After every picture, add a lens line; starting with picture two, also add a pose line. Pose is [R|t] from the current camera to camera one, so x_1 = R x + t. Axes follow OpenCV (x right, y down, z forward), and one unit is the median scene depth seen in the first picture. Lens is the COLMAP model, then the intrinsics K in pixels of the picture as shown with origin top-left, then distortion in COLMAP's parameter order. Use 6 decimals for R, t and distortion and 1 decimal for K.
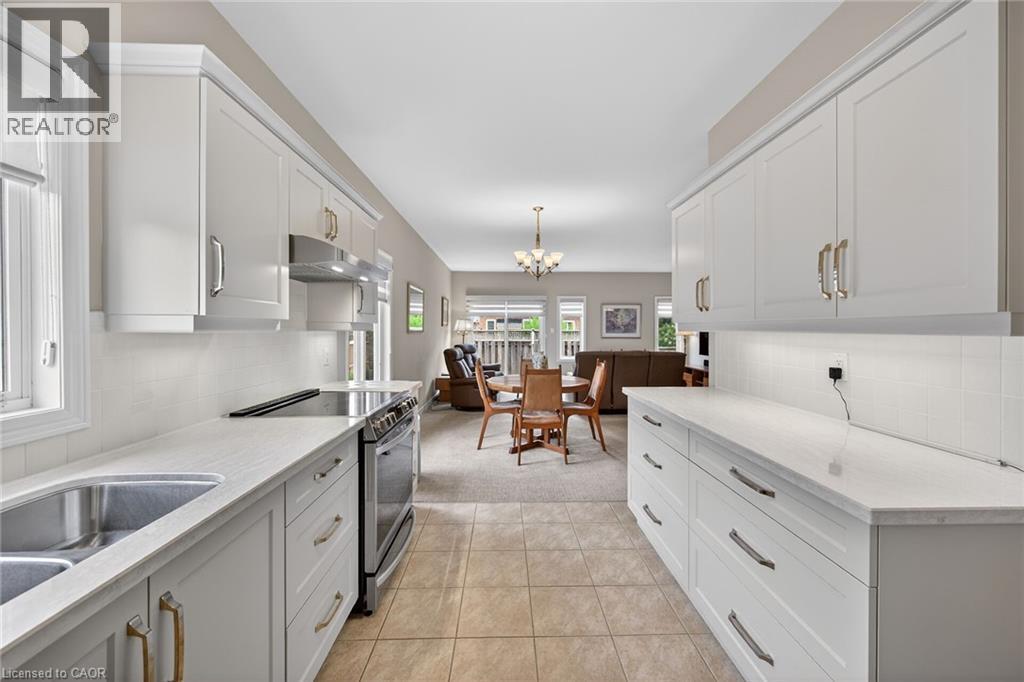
lens RADIAL K [[403.8, 0, 514.0], [0, 403.8, 330.2], [0, 0, 1]] dist [0.001036, 0.000034]
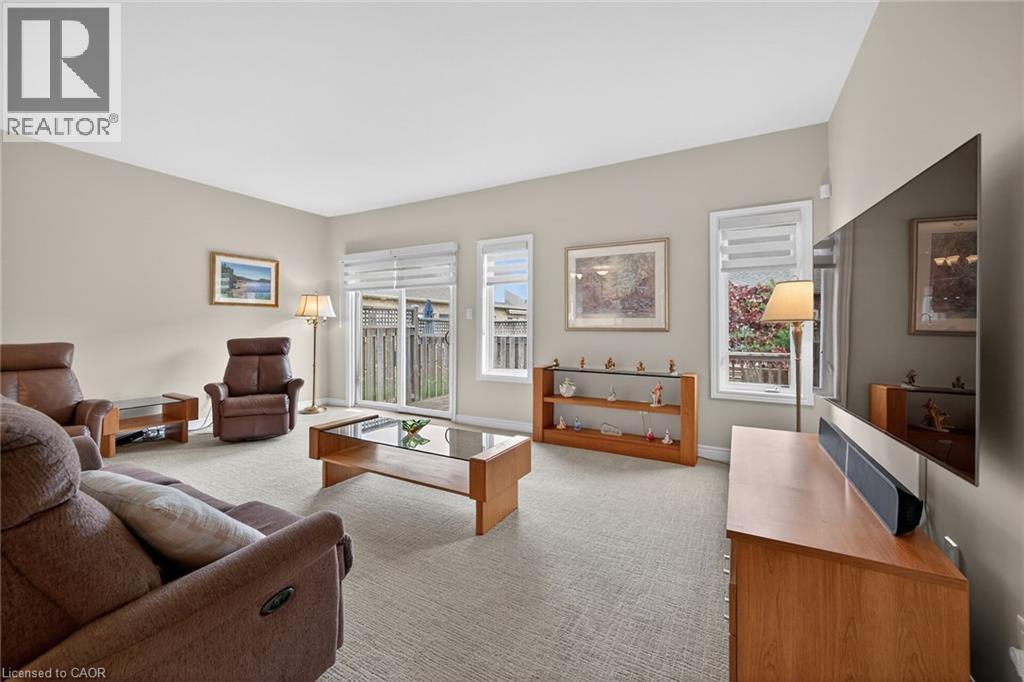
lens RADIAL K [[405.3, 0, 515.8], [0, 405.3, 328.4], [0, 0, 1]] dist [0.000782, -0.000287]
pose [[0.863557, 0.002360, -0.504245, 1.652003], [-0.001781, 0.999997, 0.001630, 0.073728], [0.504248, -0.000509, 0.863559, 2.633211]]
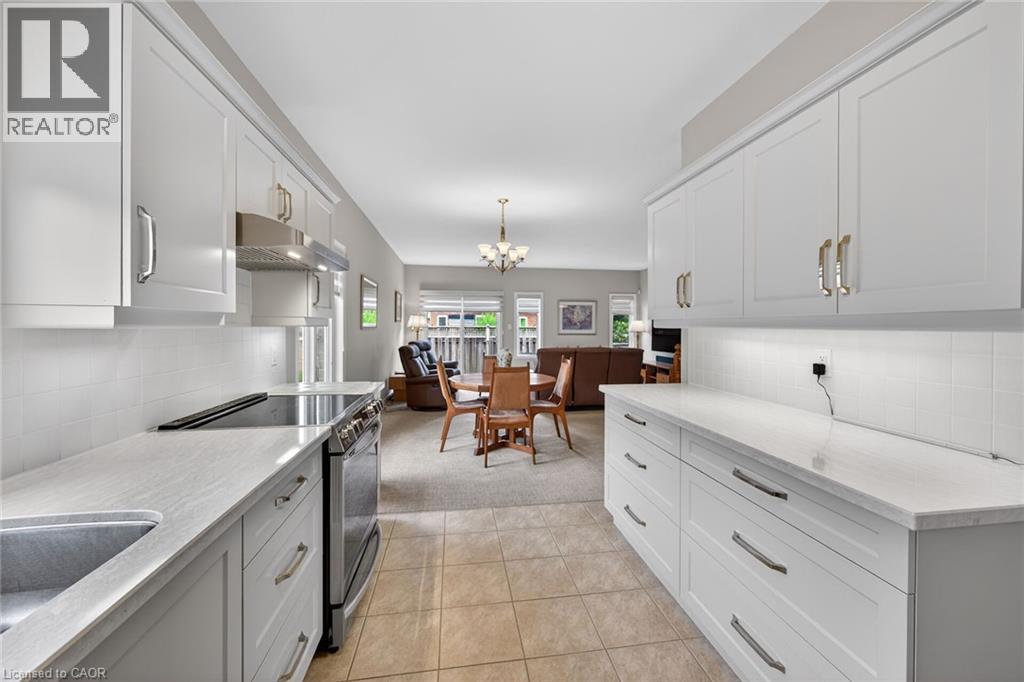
lens RADIAL K [[405.3, 0, 515.8], [0, 405.3, 328.4], [0, 0, 1]] dist [0.000782, -0.000287]
pose [[0.991801, 0.001102, 0.127783, -0.068671], [-0.001675, 0.999989, 0.004377, 0.000775], [-0.127777, -0.004555, 0.991792, 0.068773]]
